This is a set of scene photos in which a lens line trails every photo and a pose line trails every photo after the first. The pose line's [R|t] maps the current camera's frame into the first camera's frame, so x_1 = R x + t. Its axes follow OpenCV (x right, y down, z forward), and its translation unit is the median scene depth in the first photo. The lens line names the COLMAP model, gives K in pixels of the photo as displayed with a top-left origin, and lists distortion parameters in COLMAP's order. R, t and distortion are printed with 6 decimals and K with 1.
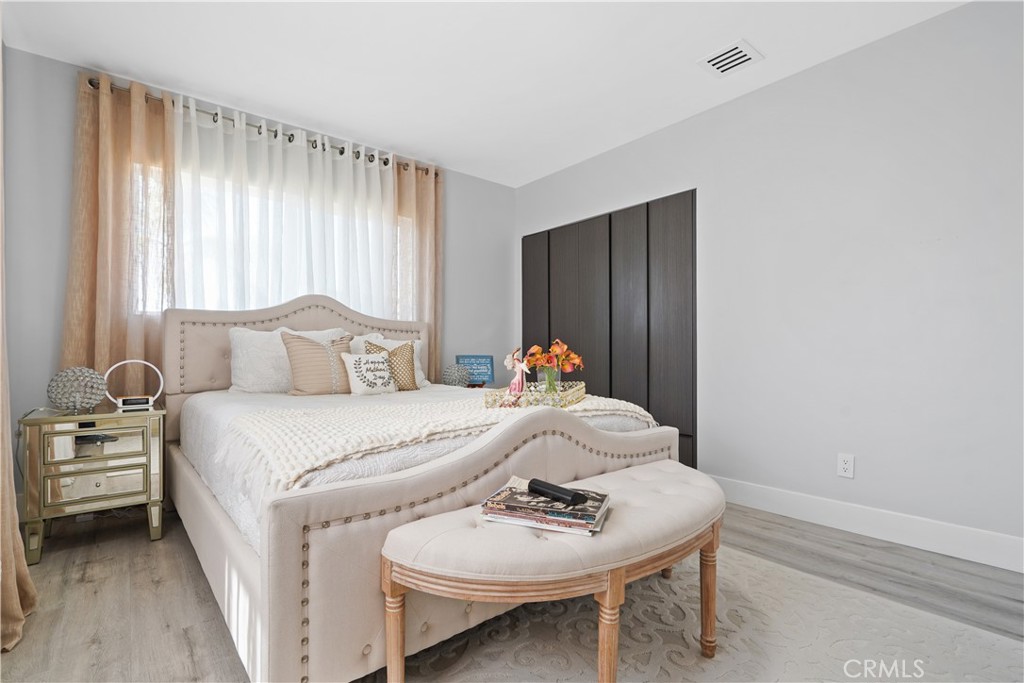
lens RADIAL K [[481.4, 0, 495.4], [0, 481.4, 346.7], [0, 0, 1]] dist [-0.003964, -0.000080]
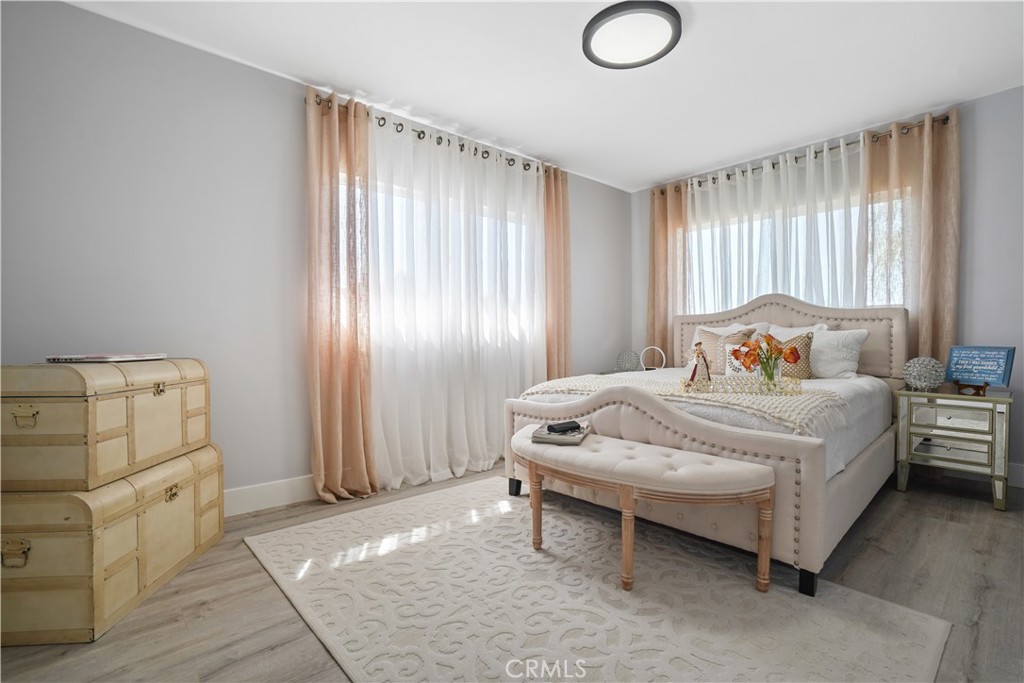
lens RADIAL K [[469.2, 0, 515.6], [0, 469.2, 344.6], [0, 0, 1]] dist [0.000722, 0.000464]
pose [[0.067029, 0.011871, -0.997680, 0.846200], [0.022349, 0.999660, 0.013396, -0.014315], [0.997501, -0.023195, 0.066741, 0.327834]]
